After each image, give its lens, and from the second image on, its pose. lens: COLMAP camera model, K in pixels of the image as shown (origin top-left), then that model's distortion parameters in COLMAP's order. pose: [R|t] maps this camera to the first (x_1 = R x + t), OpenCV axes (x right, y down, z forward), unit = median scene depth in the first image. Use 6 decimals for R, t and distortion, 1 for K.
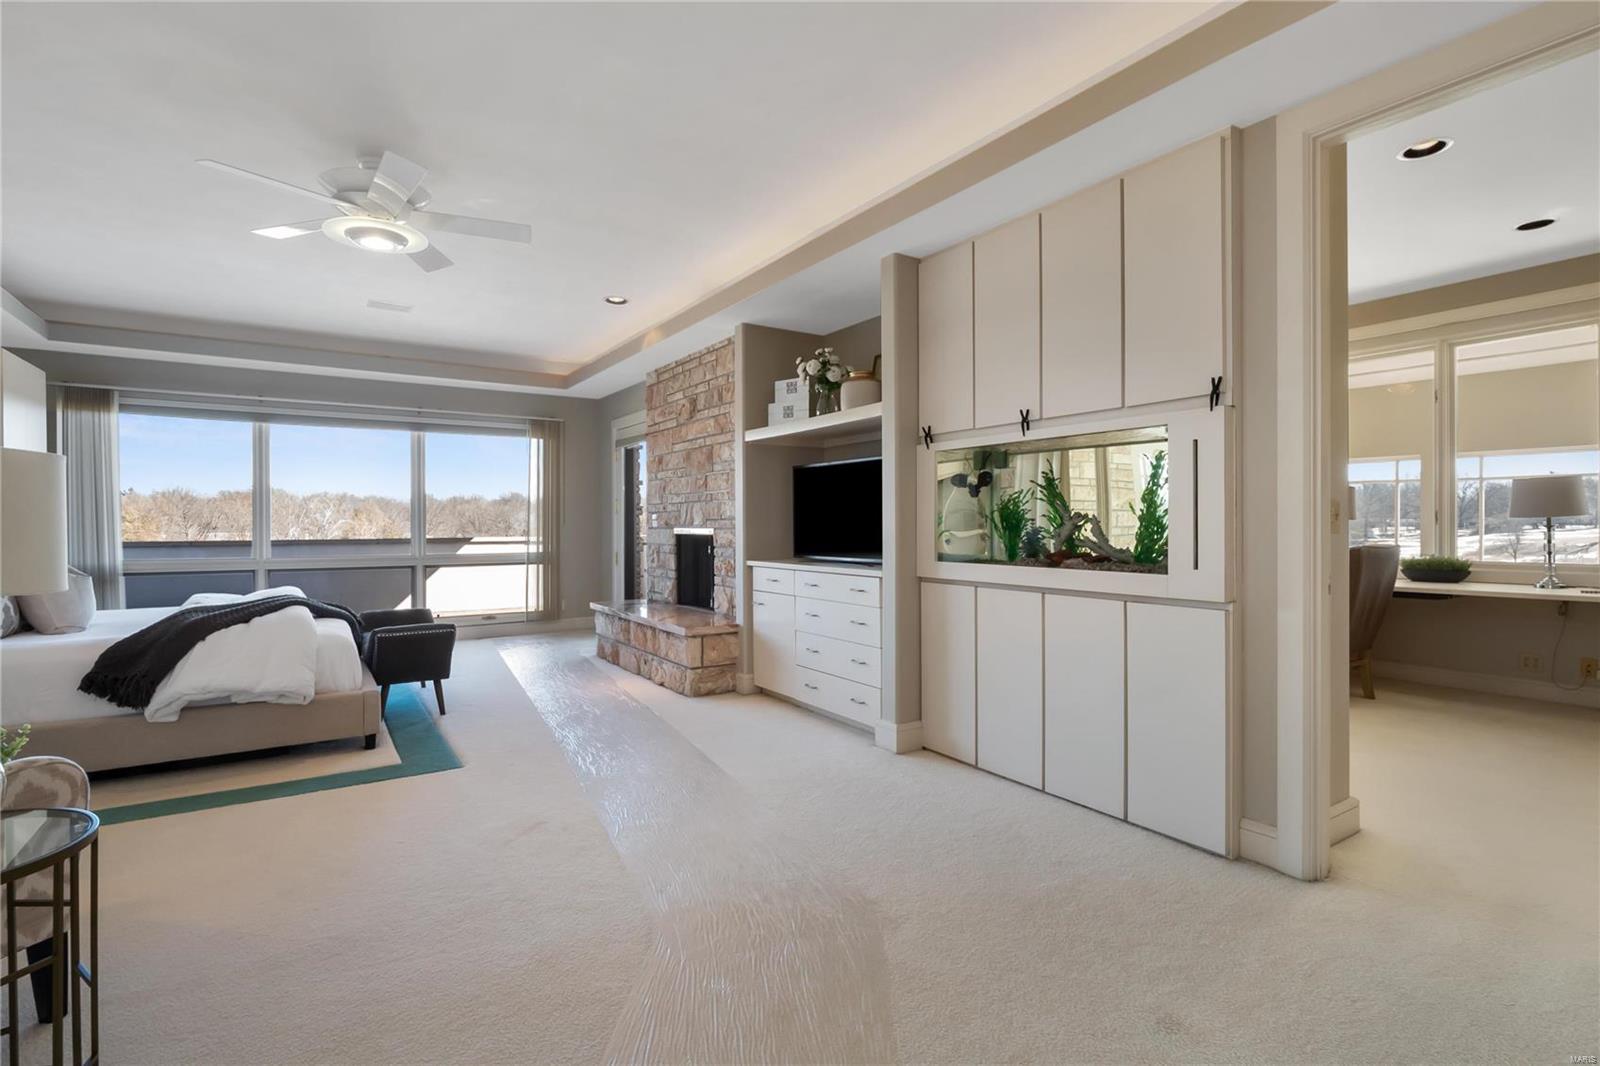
lens RADIAL K [[761.2, 0, 800.0], [0, 761.2, 533.0], [0, 0, 1]] dist [-0.007080, -0.001578]
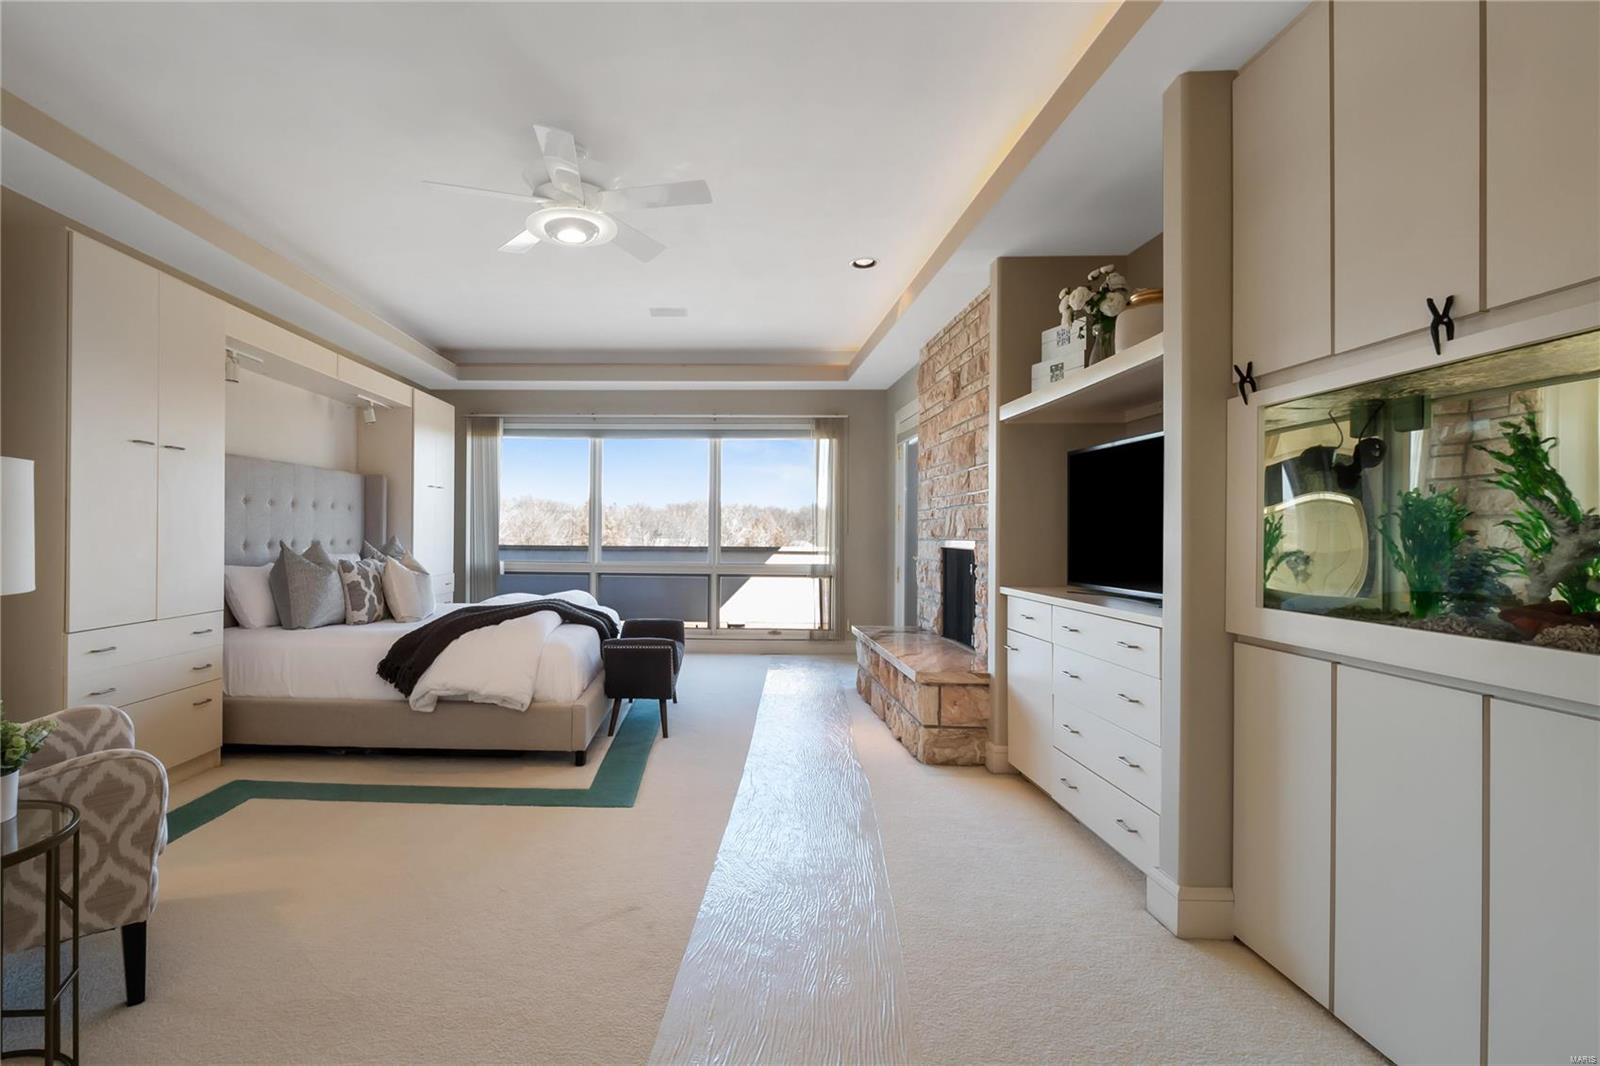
lens RADIAL K [[761.2, 0, 800.0], [0, 761.2, 533.0], [0, 0, 1]] dist [-0.007080, -0.001578]
pose [[0.836853, 0.008840, -0.547356, 0.165201], [-0.016531, 0.999822, -0.009128, -0.004750], [0.547178, 0.016687, 0.836850, 0.297084]]
